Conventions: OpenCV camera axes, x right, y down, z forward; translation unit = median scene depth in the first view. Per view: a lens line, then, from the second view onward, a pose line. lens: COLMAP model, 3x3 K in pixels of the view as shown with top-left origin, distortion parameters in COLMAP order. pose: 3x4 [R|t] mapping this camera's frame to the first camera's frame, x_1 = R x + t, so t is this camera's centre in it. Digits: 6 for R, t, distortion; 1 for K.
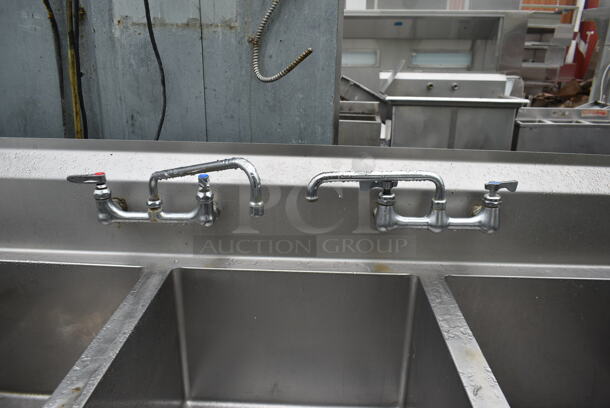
lens RADIAL K [[465.2, 0, 306.9], [0, 465.2, 202.8], [0, 0, 1]] dist [-0.019151, 0.005840]
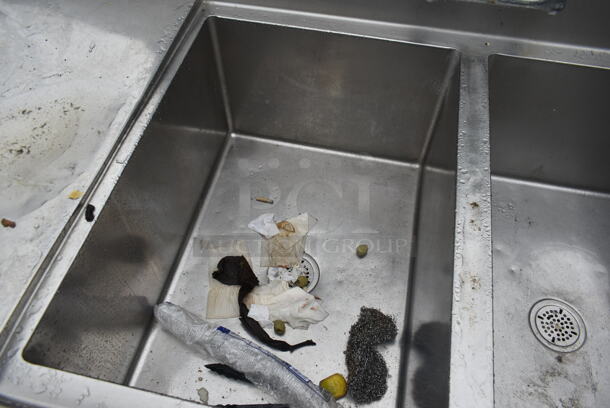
lens RADIAL K [[465.2, 0, 306.9], [0, 465.2, 202.8], [0, 0, 1]] dist [-0.019151, 0.005840]
pose [[0.984337, 0.133178, -0.115517, -0.530471], [-0.038632, 0.802259, 0.595724, -0.164587], [0.172011, -0.581931, 0.794839, 0.044677]]
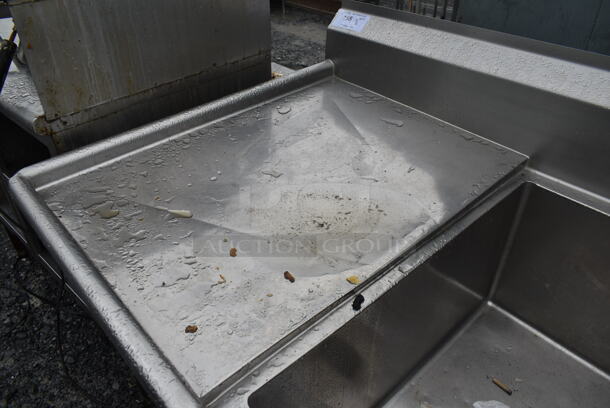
lens RADIAL K [[465.2, 0, 306.9], [0, 465.2, 202.8], [0, 0, 1]] dist [-0.019151, 0.005840]
pose [[0.701227, 0.396019, -0.592833, -0.638000], [-0.220450, 0.911225, 0.347952, -0.078626], [0.677999, -0.113303, 0.726278, -0.005960]]
